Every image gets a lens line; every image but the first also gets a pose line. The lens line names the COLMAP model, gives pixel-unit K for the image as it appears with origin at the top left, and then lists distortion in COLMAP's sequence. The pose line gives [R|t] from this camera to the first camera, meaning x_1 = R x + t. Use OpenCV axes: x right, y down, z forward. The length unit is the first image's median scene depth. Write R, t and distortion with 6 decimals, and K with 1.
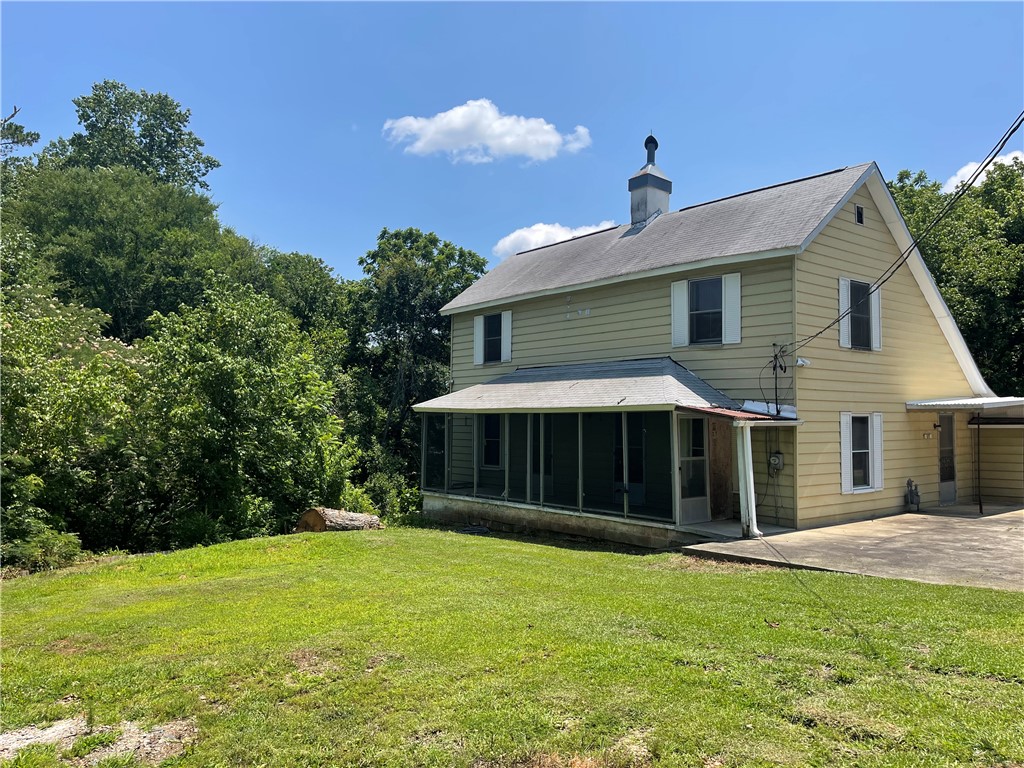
lens RADIAL K [[763.2, 0, 512.3], [0, 763.2, 391.2], [0, 0, 1]] dist [0.038689, 0.001876]
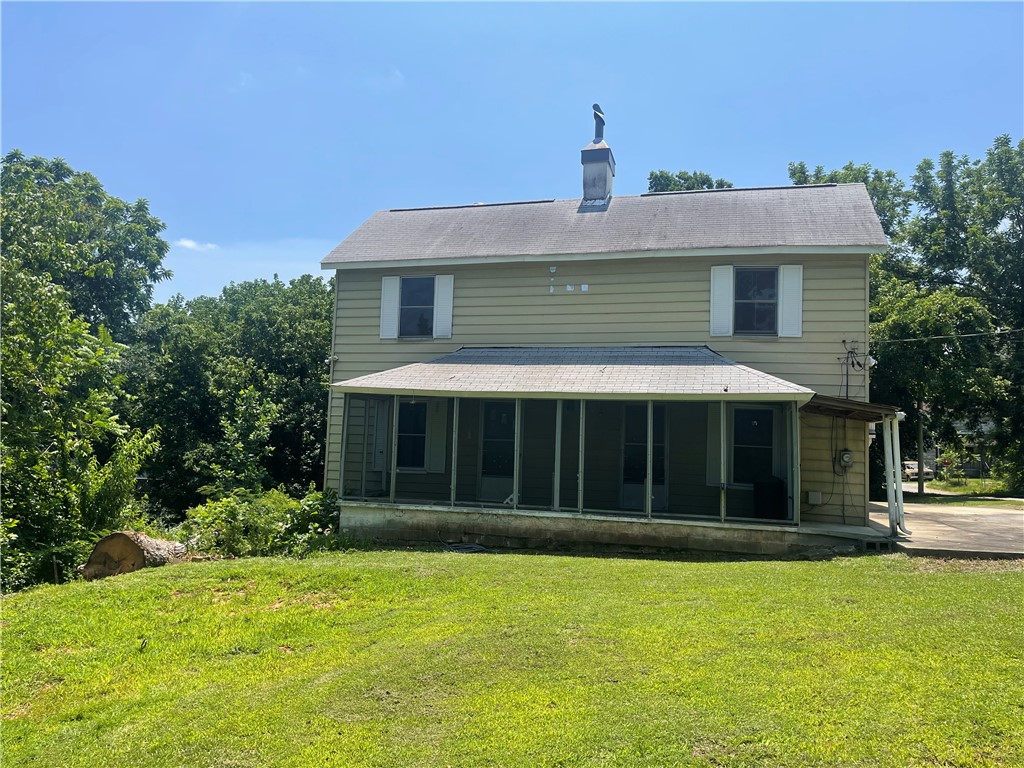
lens RADIAL K [[763.2, 0, 512.3], [0, 763.2, 391.2], [0, 0, 1]] dist [0.038689, 0.001876]
pose [[0.820196, 0.066226, 0.568236, -0.513917], [-0.051914, 0.997795, -0.041356, 0.060267], [-0.569722, 0.004421, 0.821826, 0.384903]]
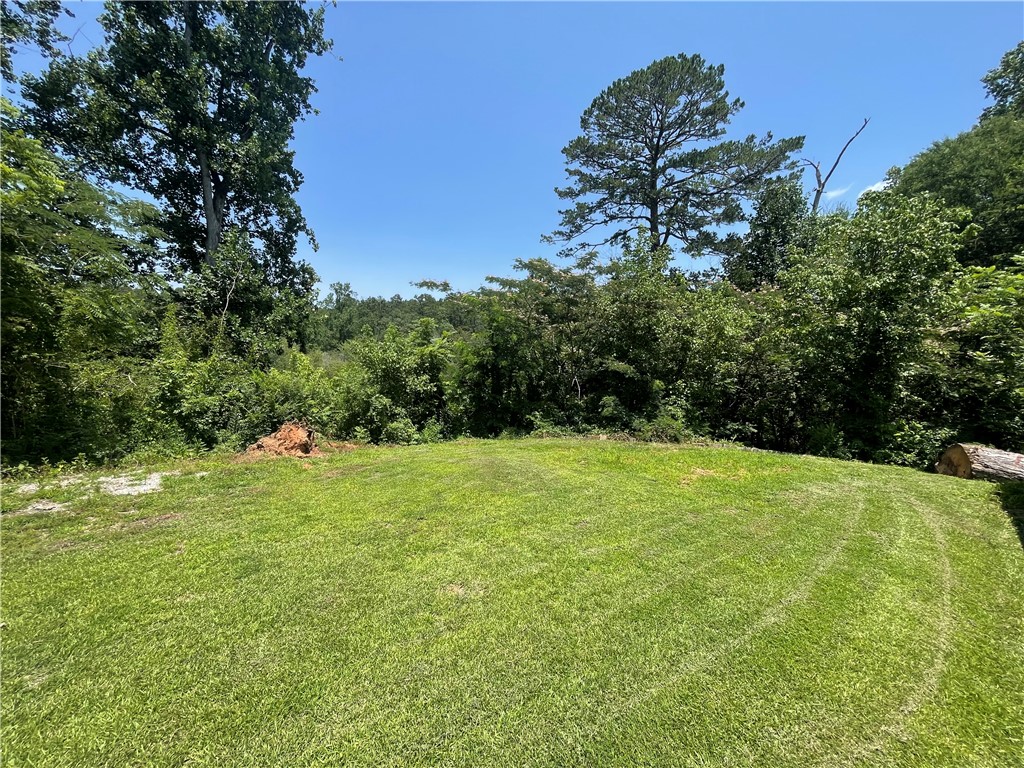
lens RADIAL K [[411.2, 0, 511.5], [0, 411.2, 386.7], [0, 0, 1]] dist [0.001233, -0.000078]
pose [[0.077970, 0.072064, -0.994348, 0.188367], [0.051742, 0.995747, 0.076222, 0.046980], [0.995612, -0.057392, 0.073910, 0.698714]]
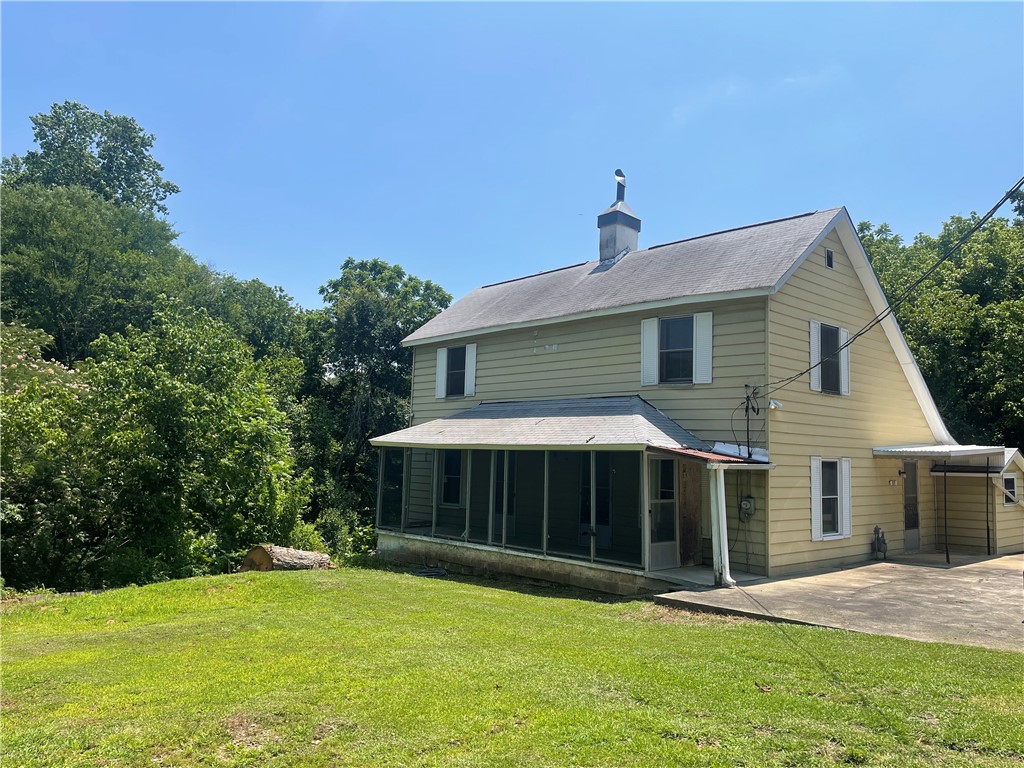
lens RADIAL K [[765.1, 0, 512.0], [0, 765.1, 384.0], [0, 0, 1]] dist [0.029040, -0.007584]
pose [[0.998131, 0.028145, 0.054239, -0.009122], [-0.025013, 0.998028, -0.057579, 0.000853], [-0.055752, 0.056115, 0.996866, 0.035765]]
